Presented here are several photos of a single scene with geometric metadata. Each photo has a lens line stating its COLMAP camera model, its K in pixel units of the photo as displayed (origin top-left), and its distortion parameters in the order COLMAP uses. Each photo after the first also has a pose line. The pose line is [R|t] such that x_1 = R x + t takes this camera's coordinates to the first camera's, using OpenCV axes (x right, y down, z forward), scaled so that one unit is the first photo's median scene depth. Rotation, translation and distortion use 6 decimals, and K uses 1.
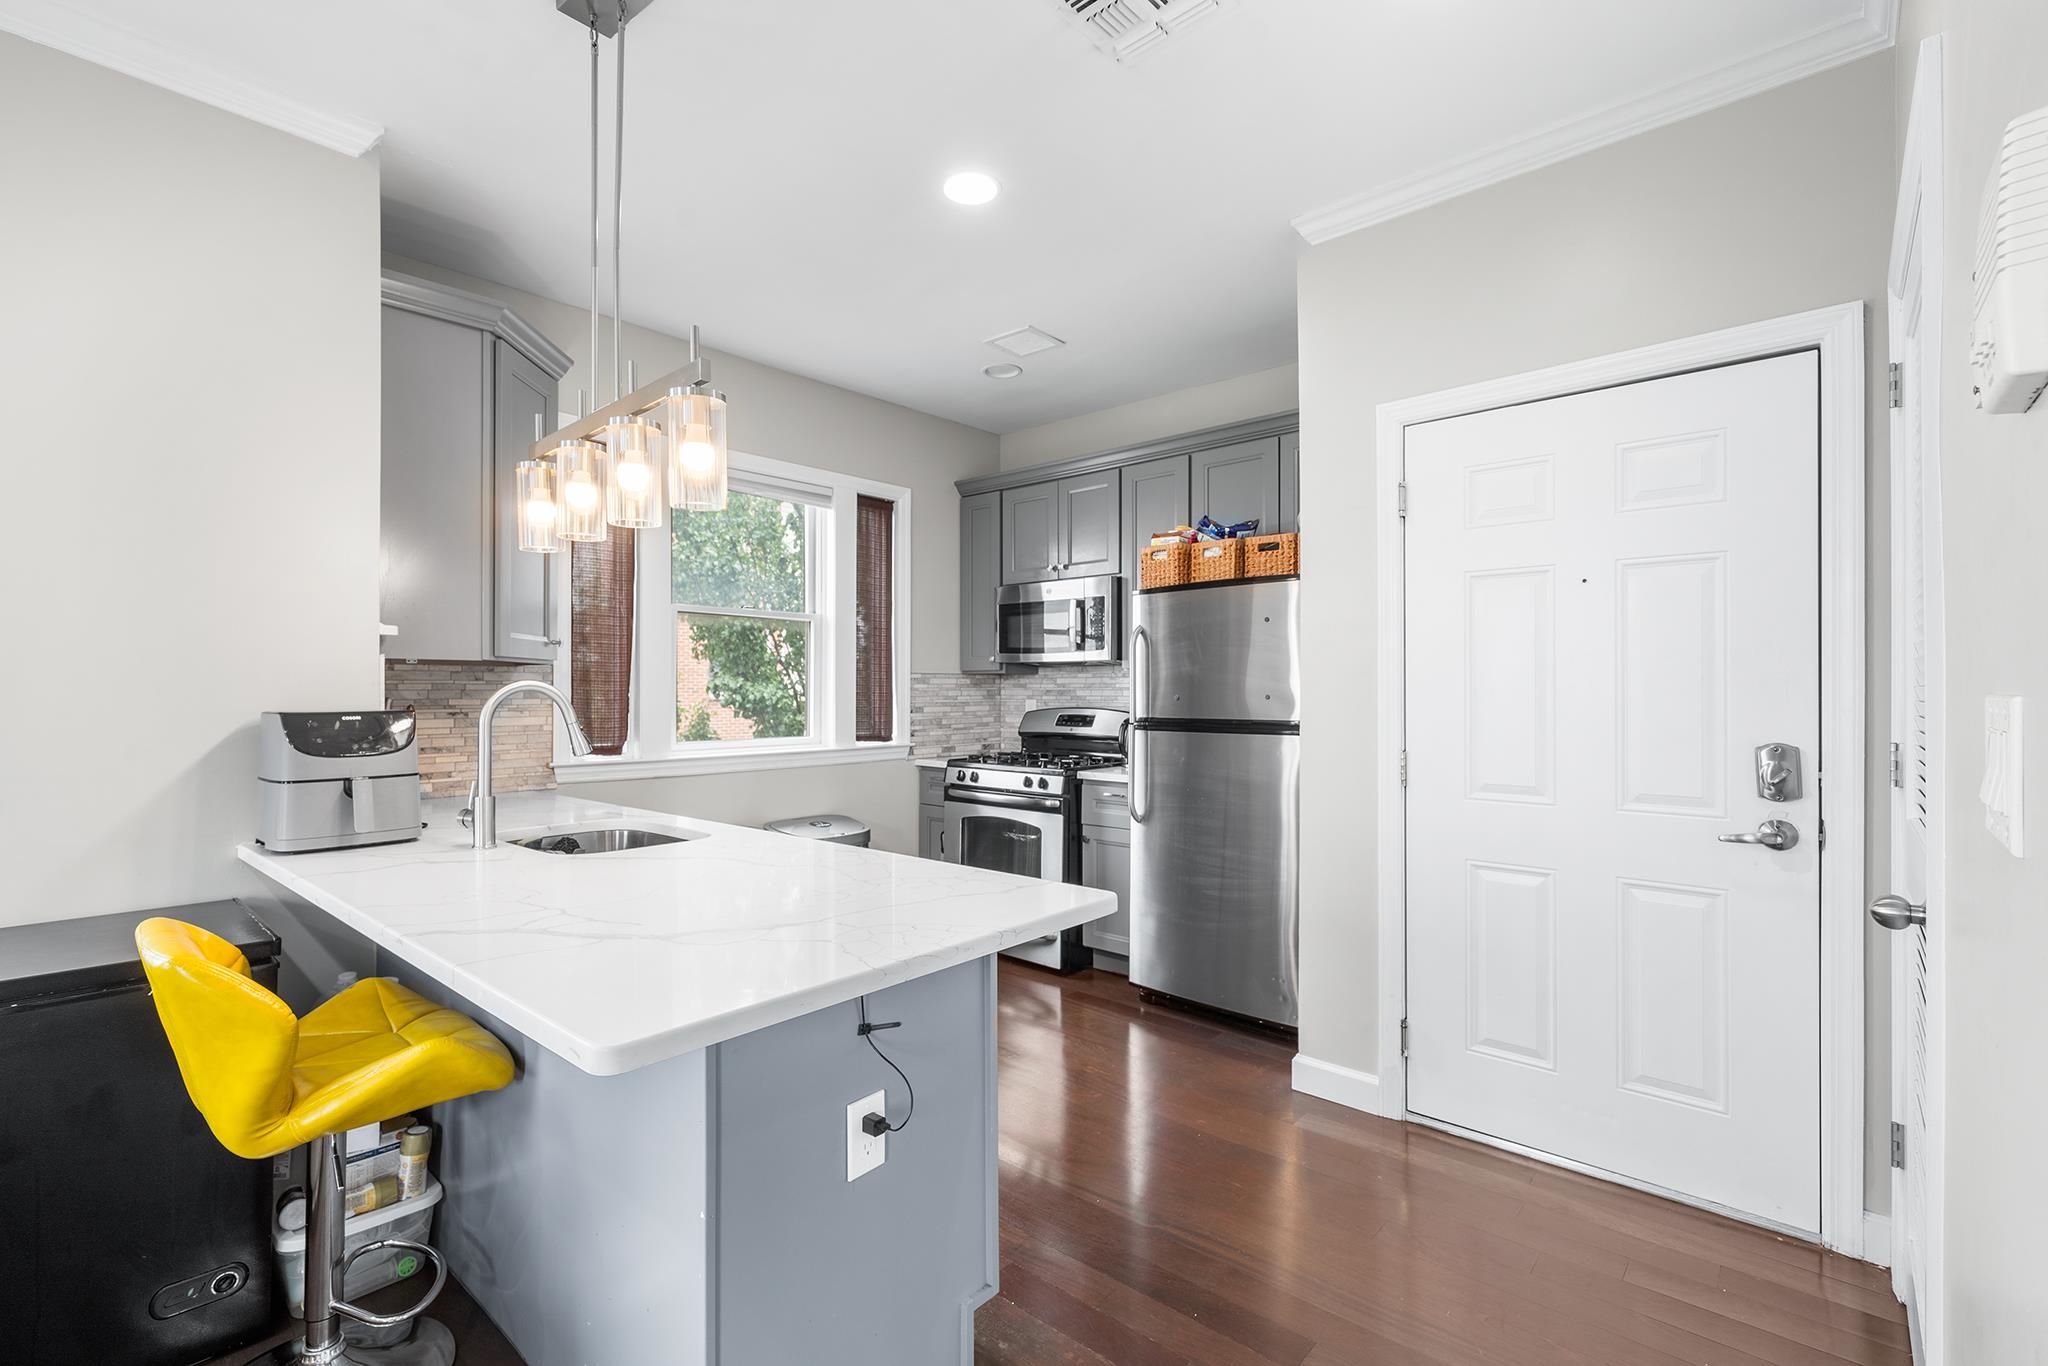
lens RADIAL K [[921.1, 0, 1000.9], [0, 921.1, 682.9], [0, 0, 1]] dist [-0.000224, 0.000818]
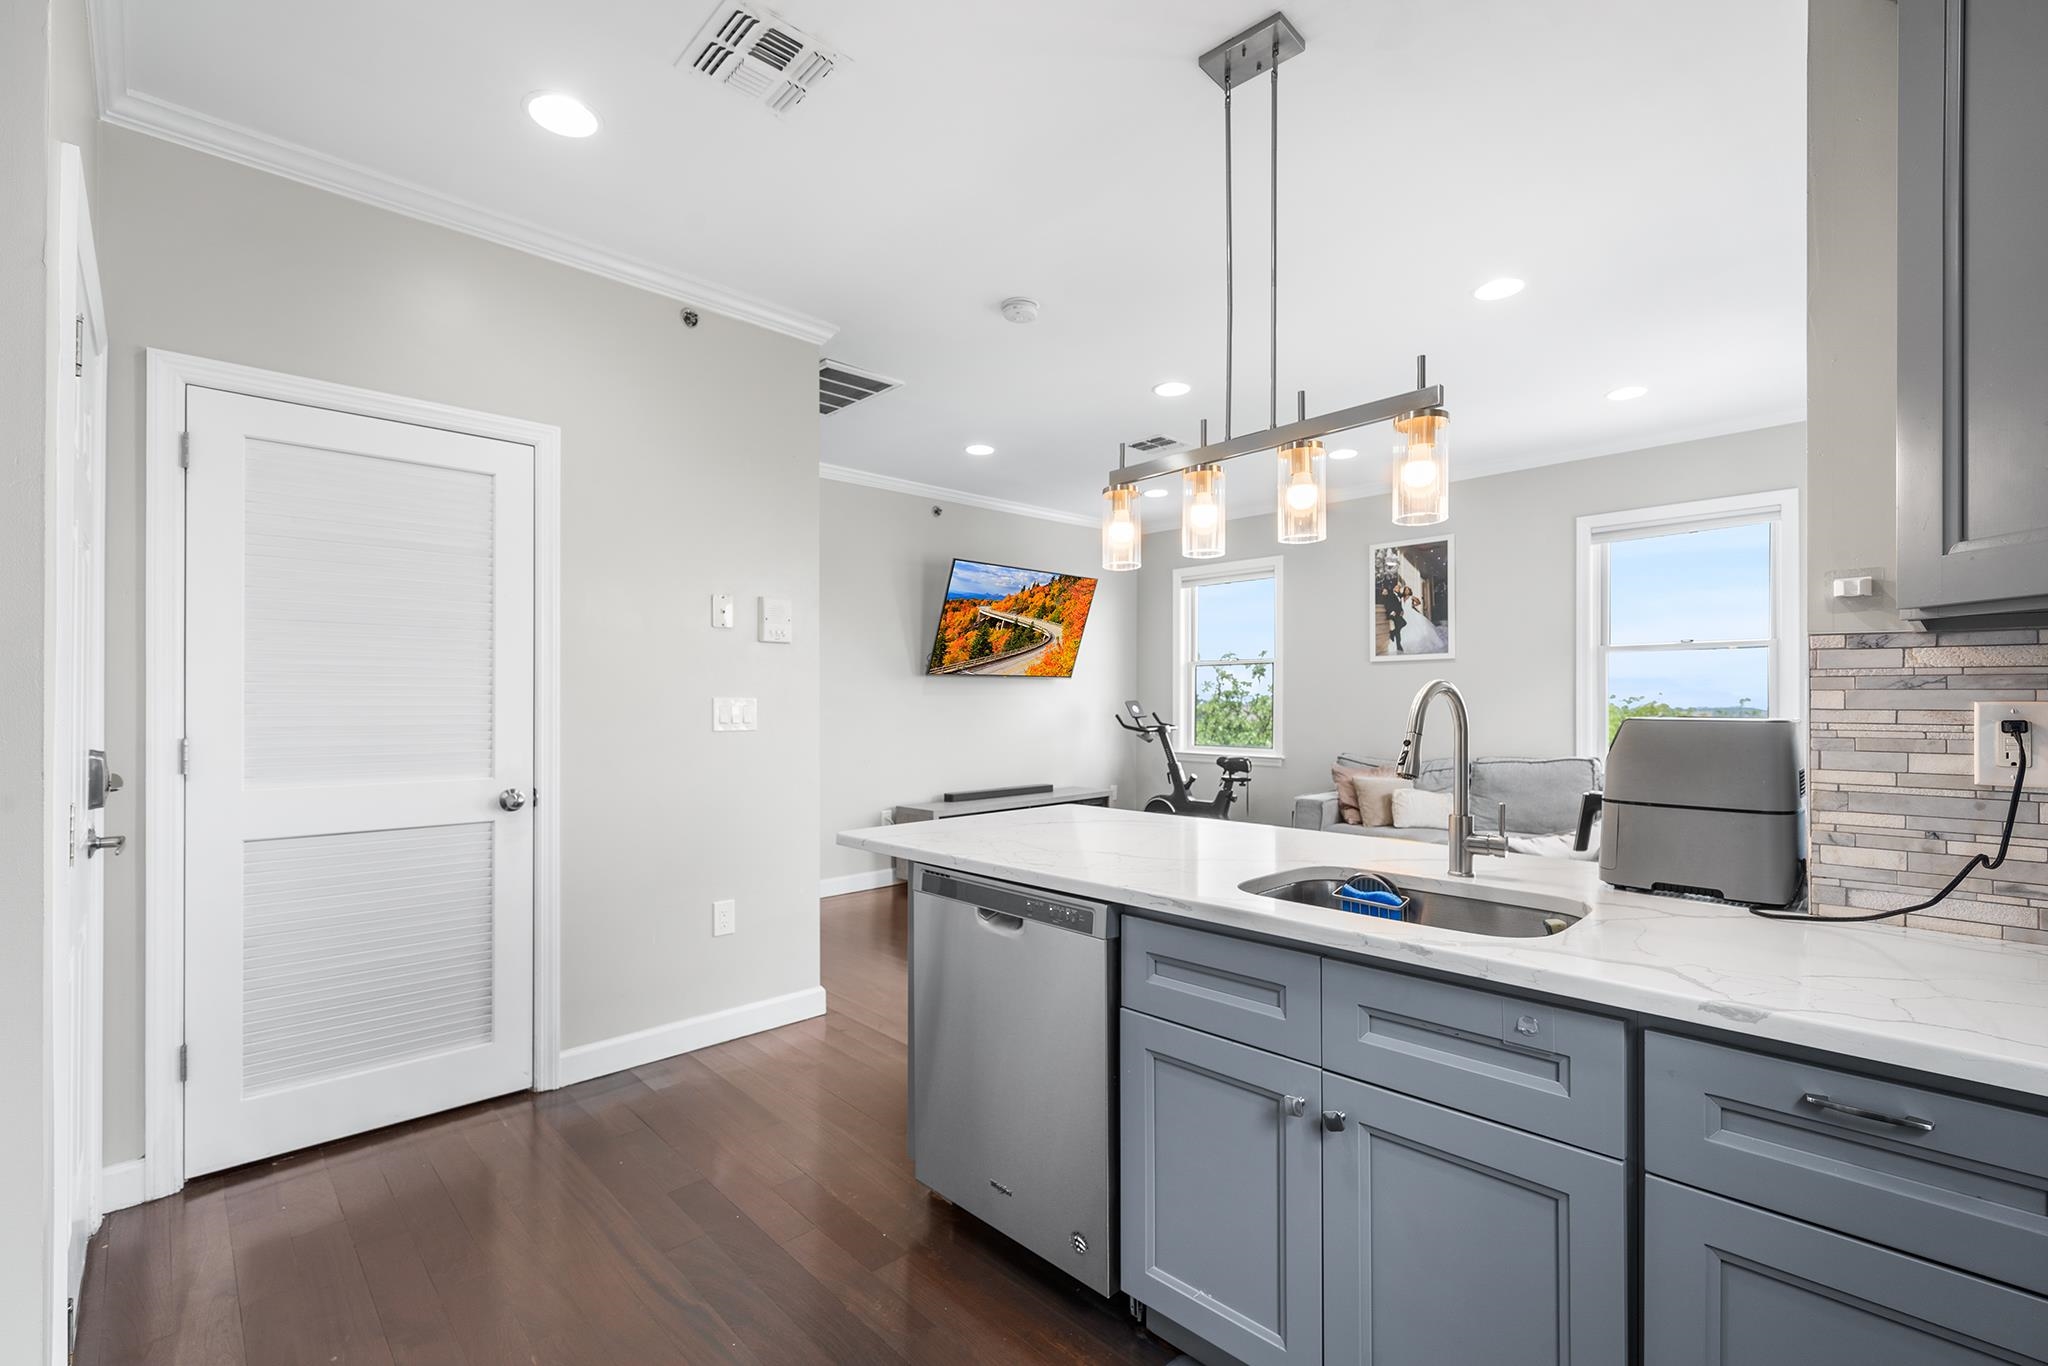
lens RADIAL K [[921.1, 0, 1036.3], [0, 921.1, 691.5], [0, 0, 1]] dist [-0.000224, 0.000818]
pose [[-0.997866, 0.002970, 0.065233, -0.131525], [0.001906, 0.999864, -0.016370, 0.012592], [-0.065273, -0.016210, -0.997736, 1.138090]]
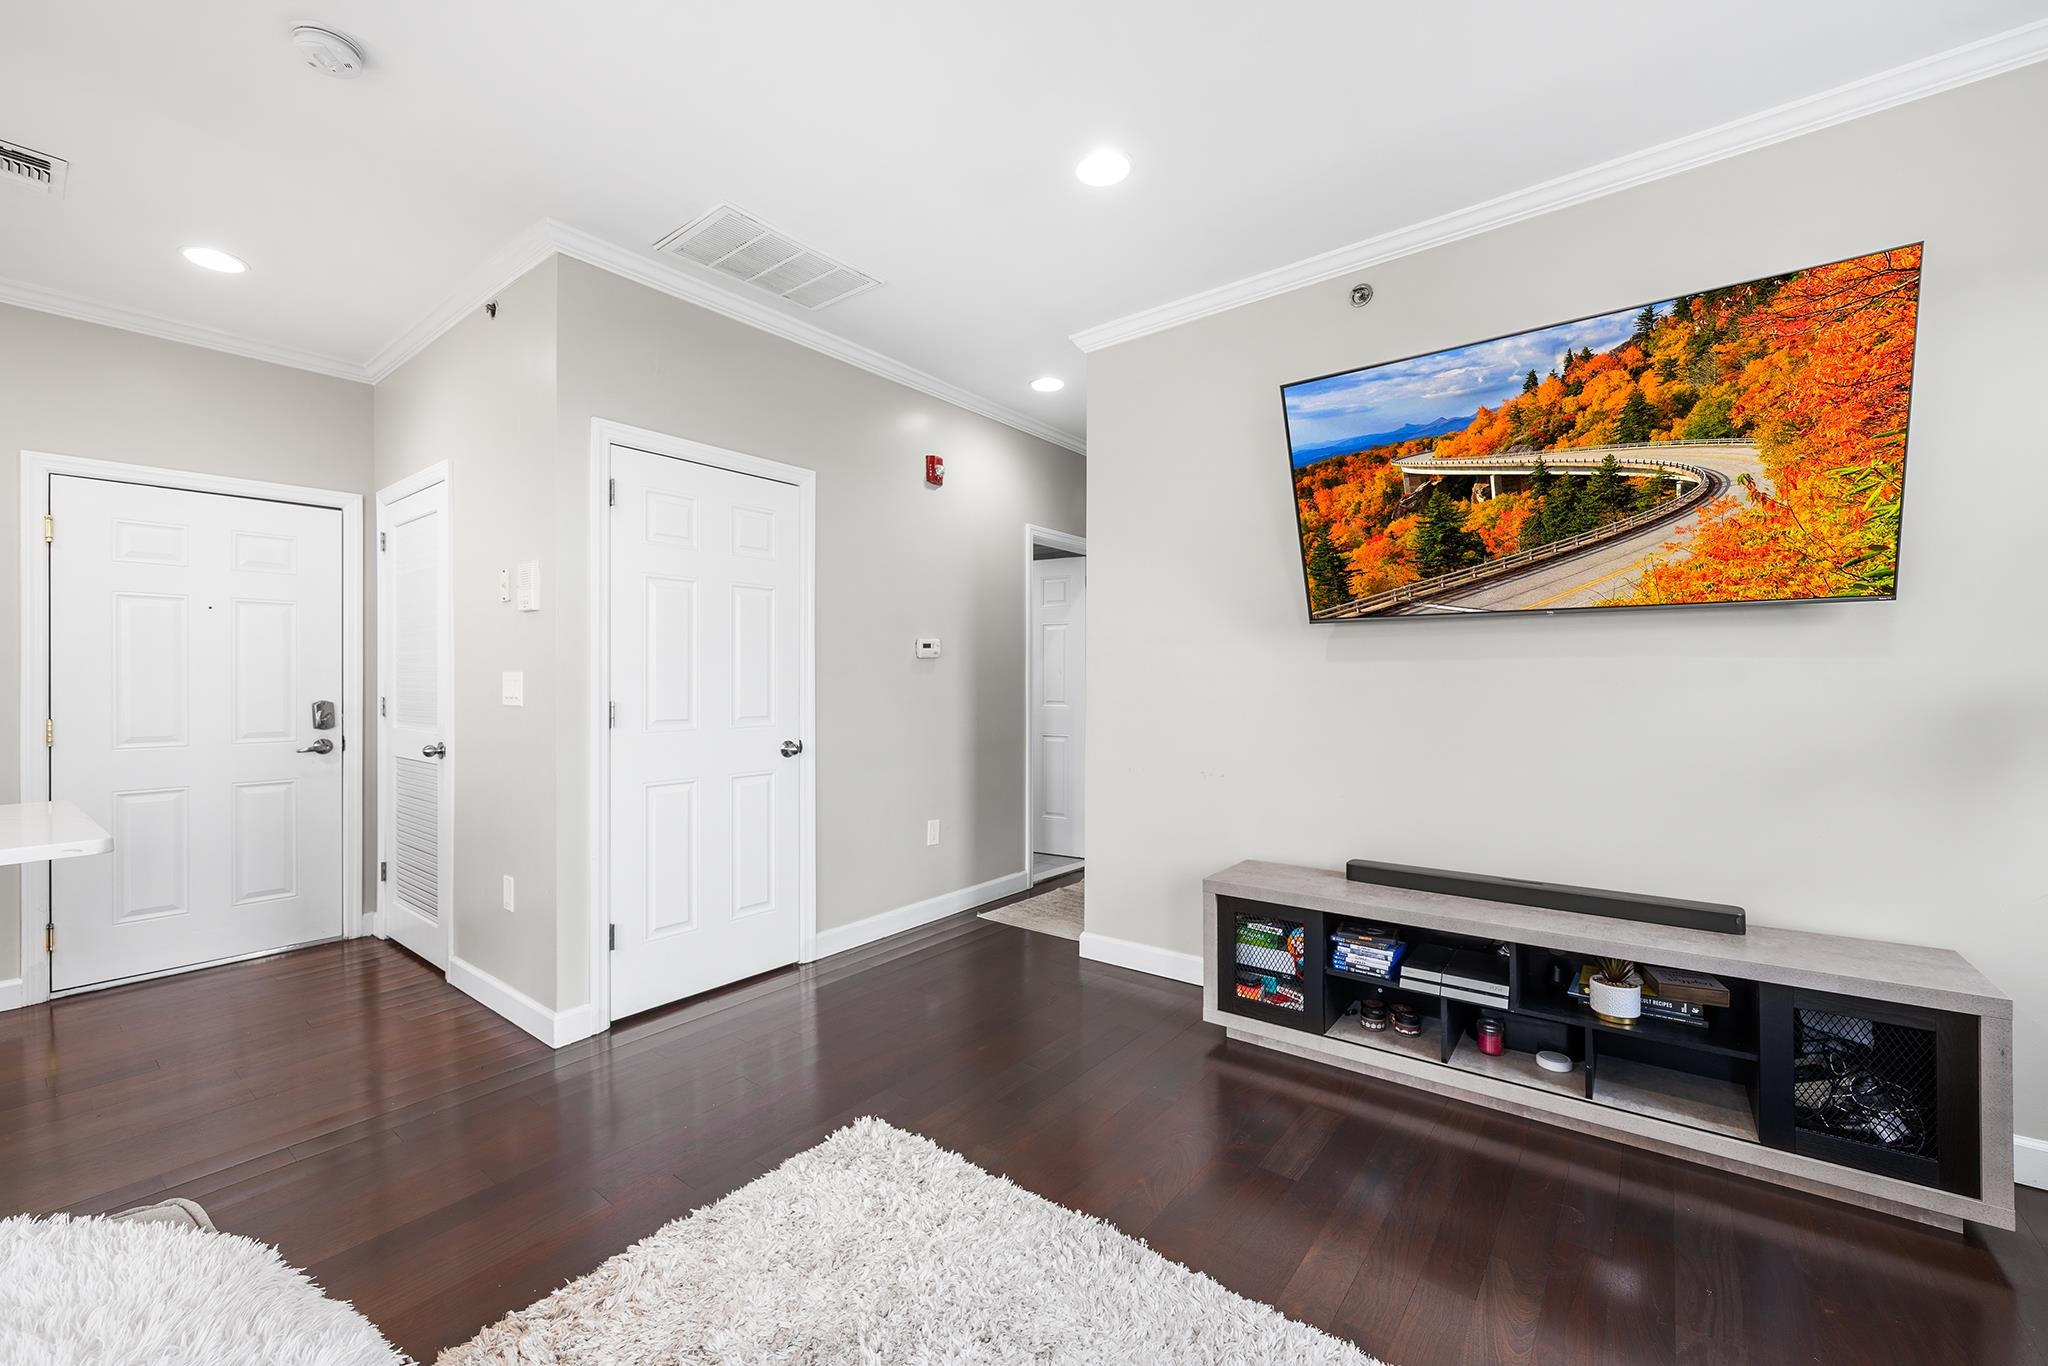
lens RADIAL K [[828.9, 0, 1011.3], [0, 828.9, 681.5], [0, 0, 1]] dist [-0.002234, -0.001080]
pose [[-0.050330, -0.000444, 0.998733, -0.608536], [-0.001277, 0.999999, 0.000380, 0.012221], [-0.998732, -0.001256, -0.050330, -0.240469]]
